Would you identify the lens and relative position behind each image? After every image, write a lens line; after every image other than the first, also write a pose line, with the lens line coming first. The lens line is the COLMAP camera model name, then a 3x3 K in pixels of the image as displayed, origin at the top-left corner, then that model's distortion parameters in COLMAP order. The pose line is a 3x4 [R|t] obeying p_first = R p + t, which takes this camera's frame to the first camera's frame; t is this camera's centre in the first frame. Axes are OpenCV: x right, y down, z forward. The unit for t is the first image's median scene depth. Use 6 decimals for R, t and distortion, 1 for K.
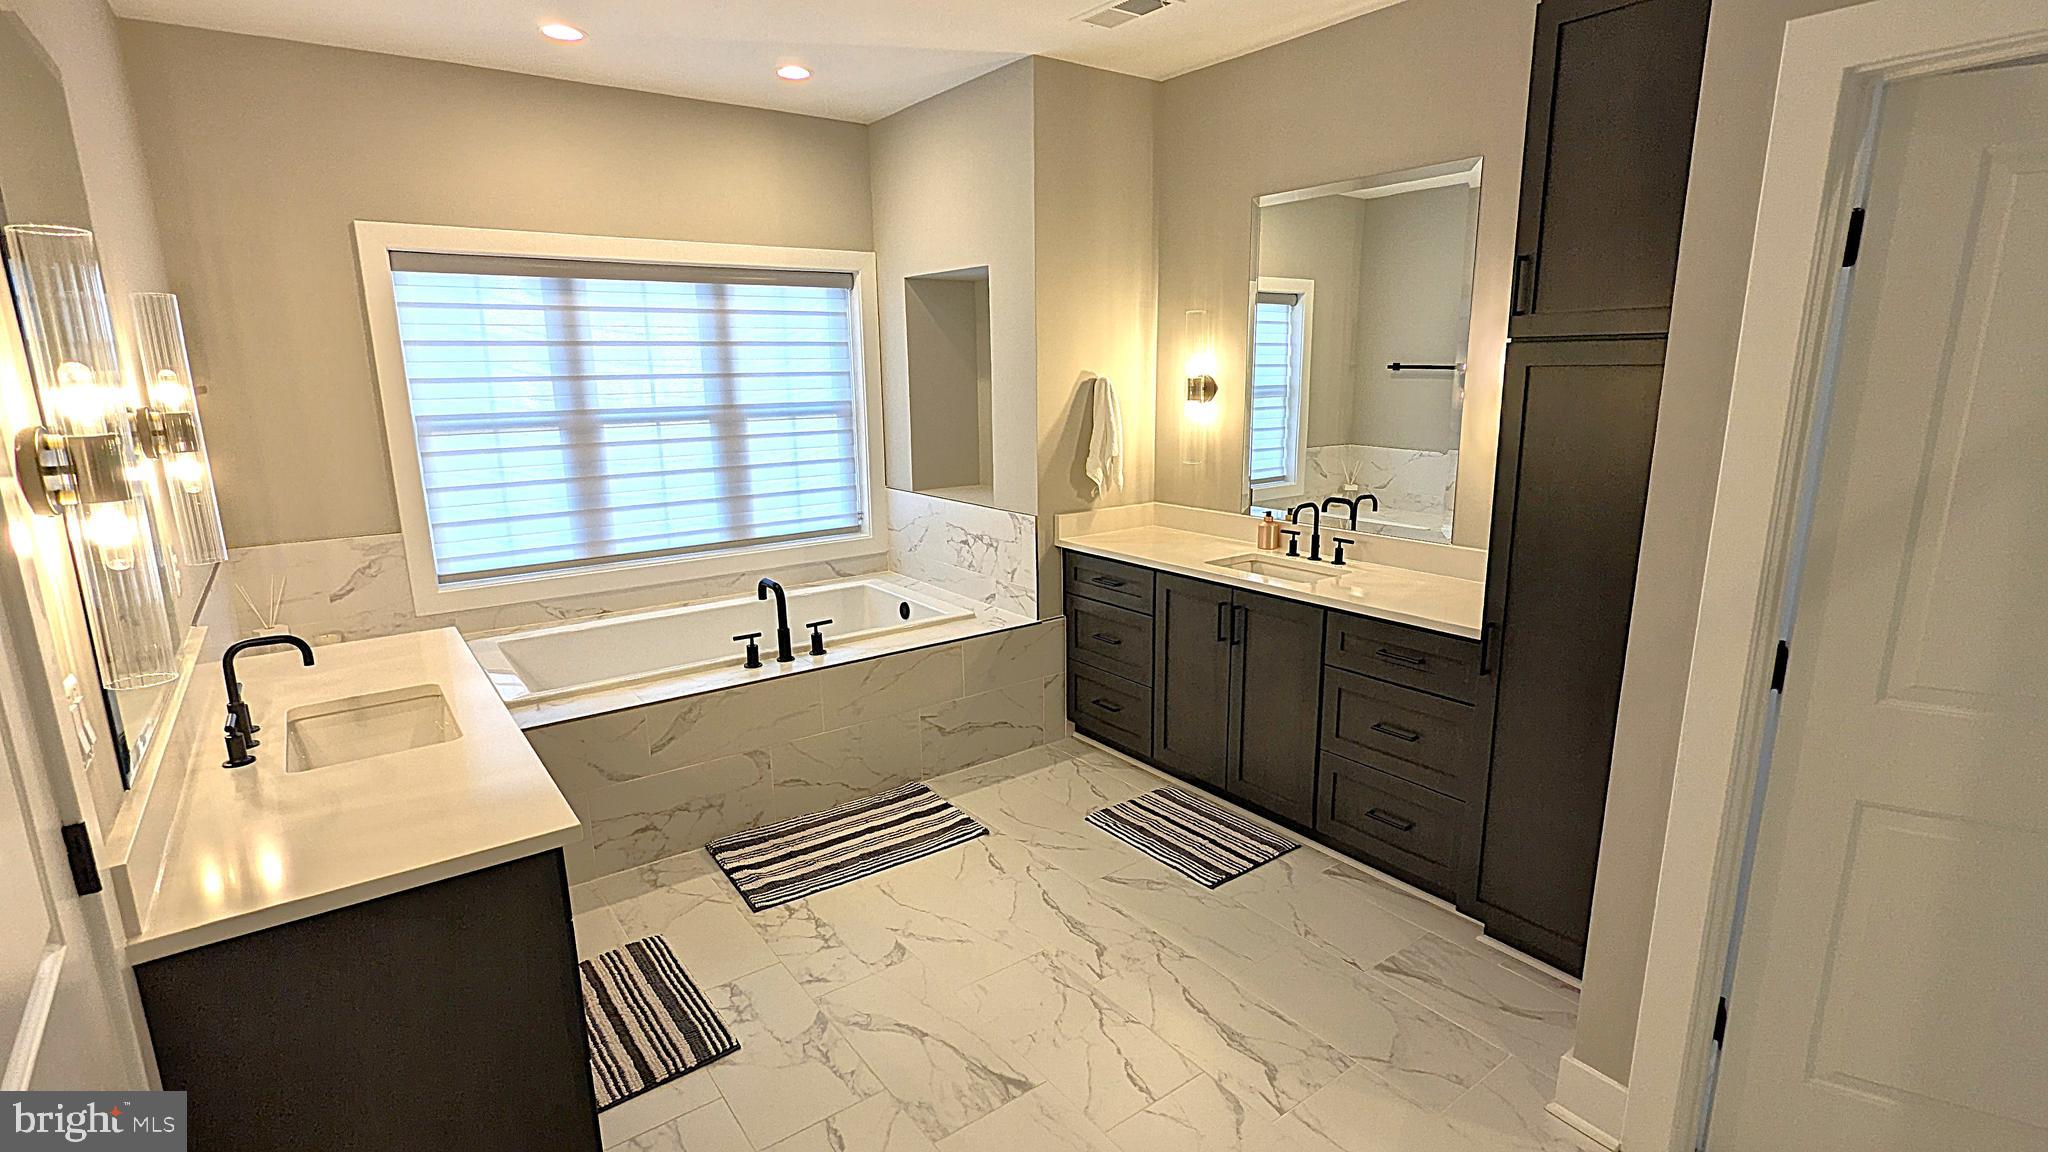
lens RADIAL K [[965.2, 0, 1026.3], [0, 965.2, 582.9], [0, 0, 1]] dist [-0.000123, -0.000390]
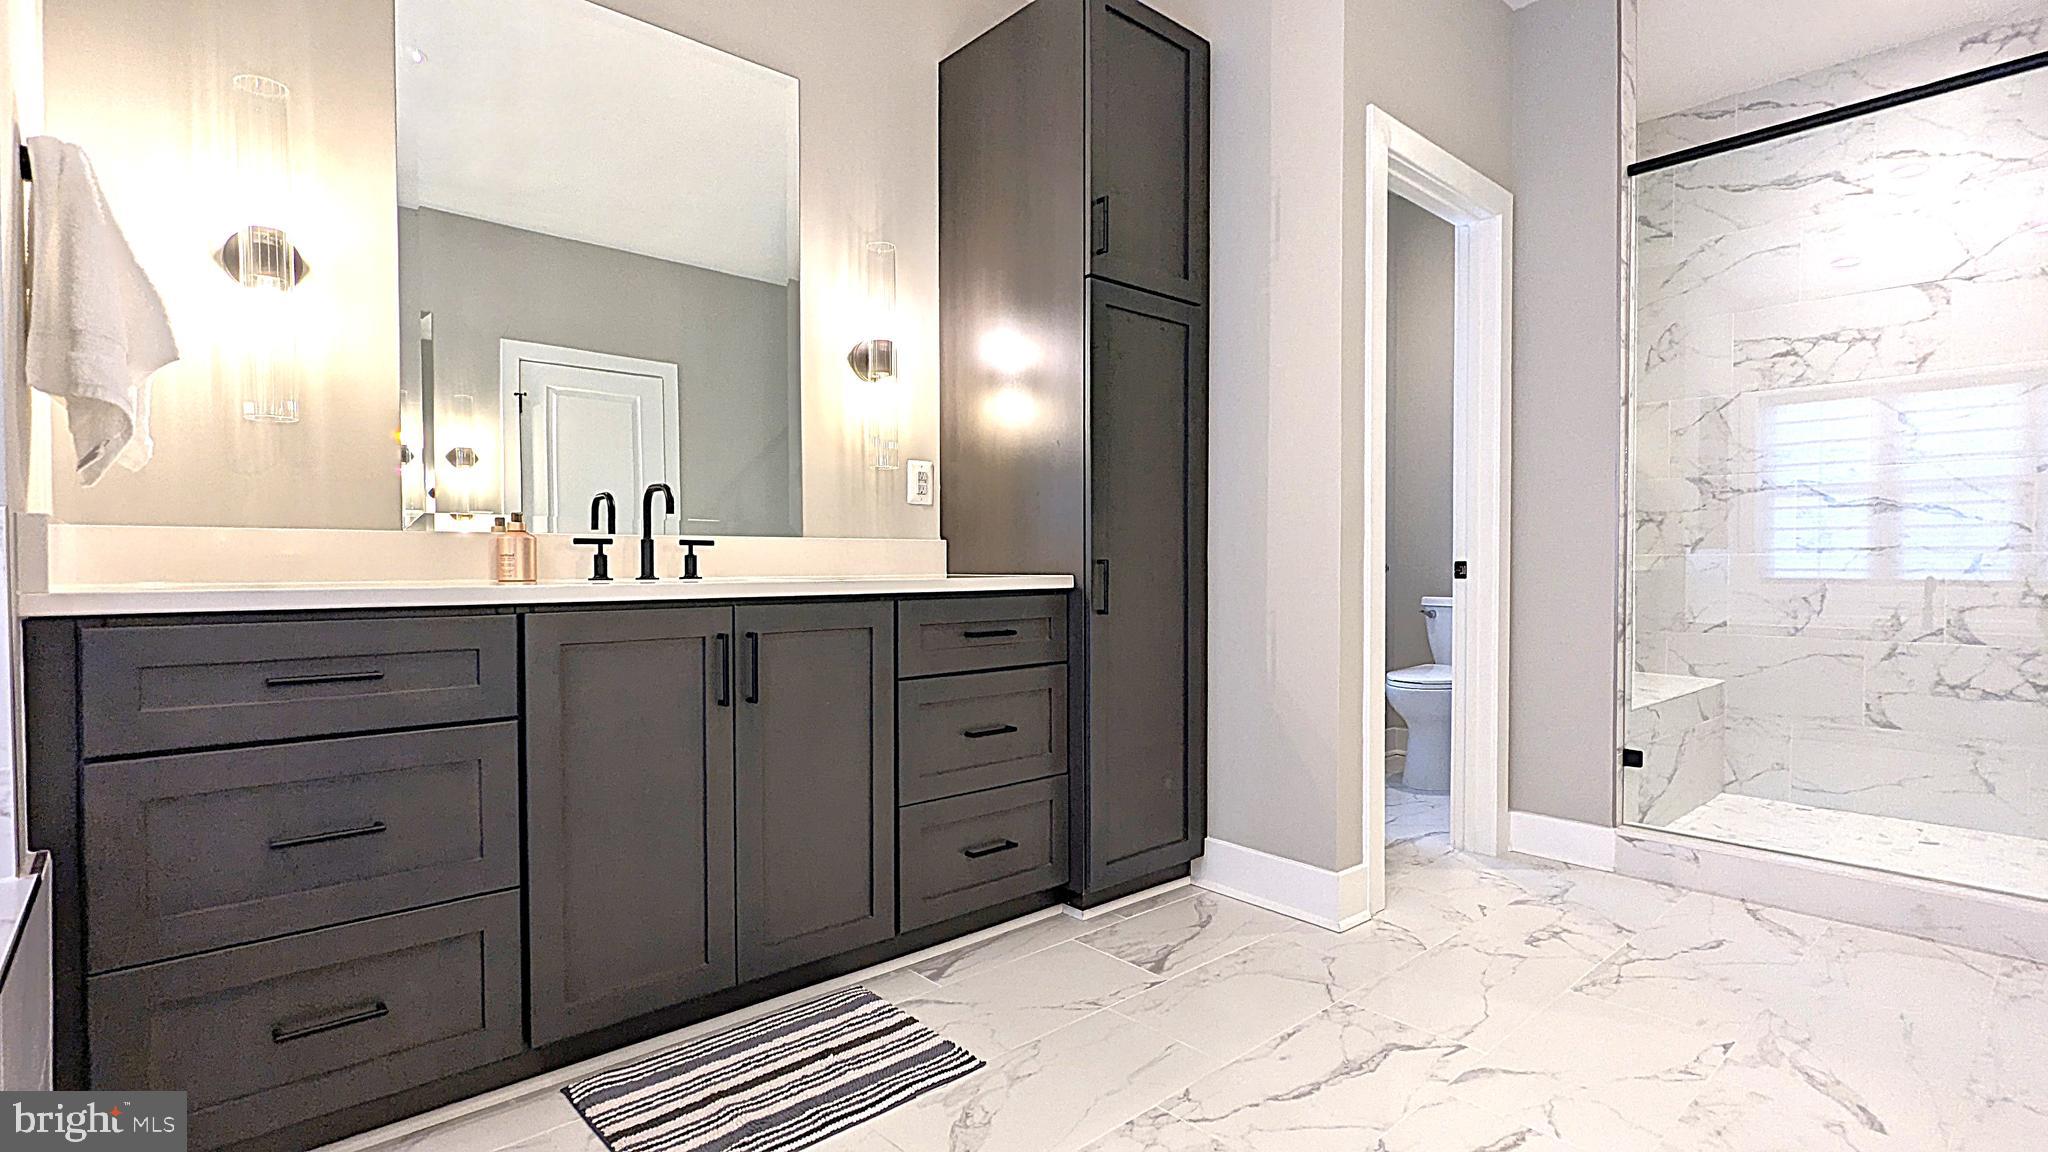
lens RADIAL K [[965.2, 0, 1026.3], [0, 965.2, 582.9], [0, 0, 1]] dist [-0.000123, -0.000390]
pose [[-0.098627, -0.007985, 0.995092, -0.343807], [0.219667, 0.975126, 0.029597, 0.012803], [-0.970577, 0.221508, -0.094420, 0.828372]]
